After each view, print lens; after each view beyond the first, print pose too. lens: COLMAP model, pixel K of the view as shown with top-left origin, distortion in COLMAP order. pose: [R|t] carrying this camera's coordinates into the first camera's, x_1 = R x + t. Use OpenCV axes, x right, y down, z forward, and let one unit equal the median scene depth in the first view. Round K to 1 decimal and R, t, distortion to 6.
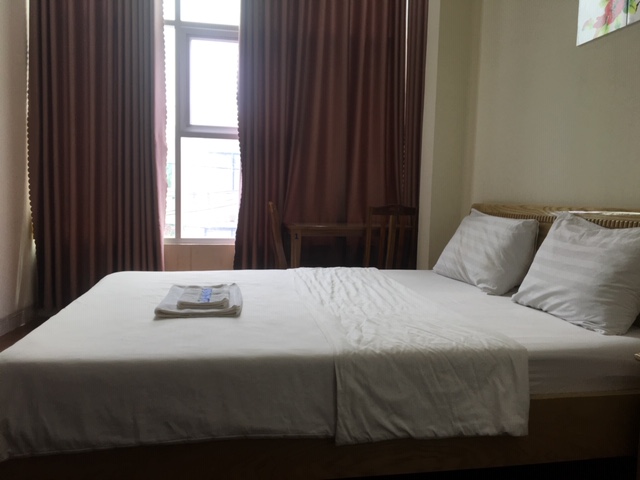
lens RADIAL K [[530.1, 0, 320.0], [0, 530.1, 240.0], [0, 0, 1]] dist [0.074793, -0.114690]
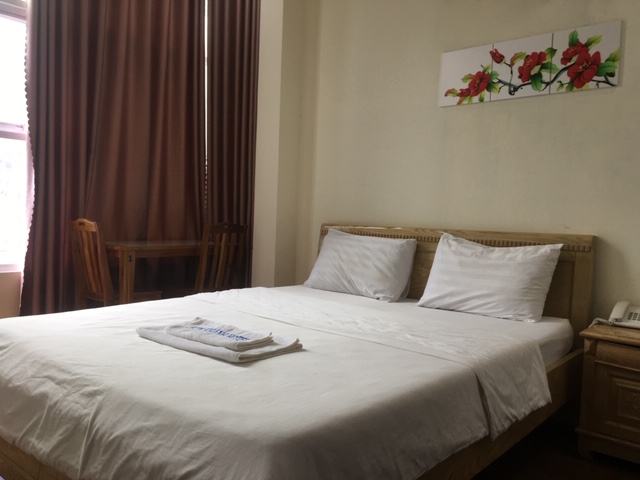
lens RADIAL K [[530.1, 0, 320.0], [0, 530.1, 240.0], [0, 0, 1]] dist [0.074793, -0.114690]
pose [[0.778780, -0.023757, 0.626847, -0.595793], [0.031604, 0.999500, -0.001383, -0.044453], [-0.626500, 0.020888, 0.779141, 0.177327]]
